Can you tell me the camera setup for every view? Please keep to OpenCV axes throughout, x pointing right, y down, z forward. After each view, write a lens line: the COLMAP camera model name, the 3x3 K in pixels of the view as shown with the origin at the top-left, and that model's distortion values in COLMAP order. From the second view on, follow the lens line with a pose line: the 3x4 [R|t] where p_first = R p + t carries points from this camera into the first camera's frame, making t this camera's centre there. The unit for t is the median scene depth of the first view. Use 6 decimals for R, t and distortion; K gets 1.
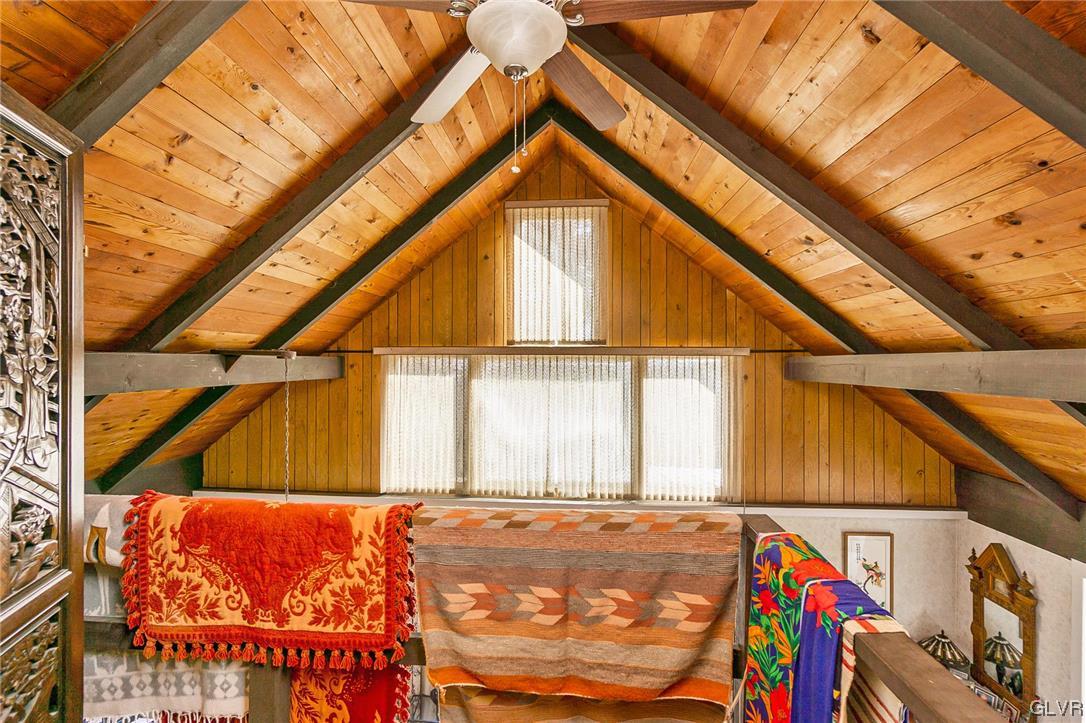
lens RADIAL K [[492.1, 0, 540.1], [0, 492.1, 361.4], [0, 0, 1]] dist [0.000330, -0.000267]
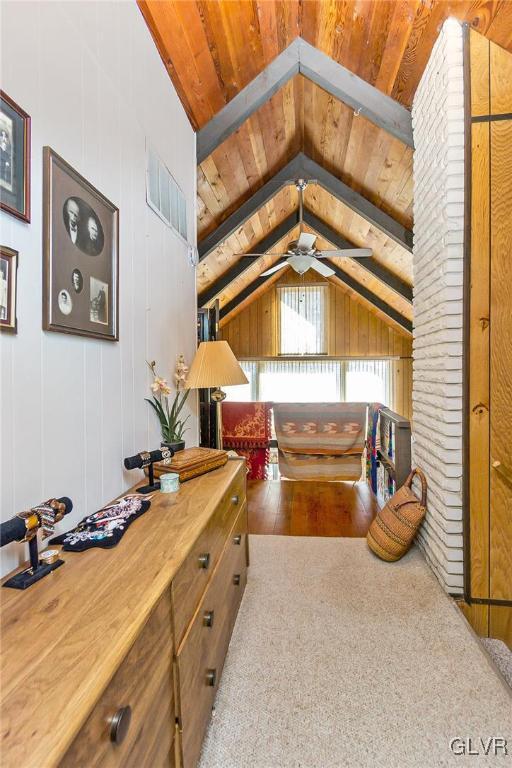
lens RADIAL K [[348.0, 0, 265.6], [0, 348.0, 368.8], [0, 0, 1]] dist [0.000330, -0.000267]
pose [[0.999193, -0.004805, -0.039882, -0.063365], [0.004820, 0.999988, 0.000280, 0.020217], [0.039880, -0.000472, 0.999204, -0.435329]]
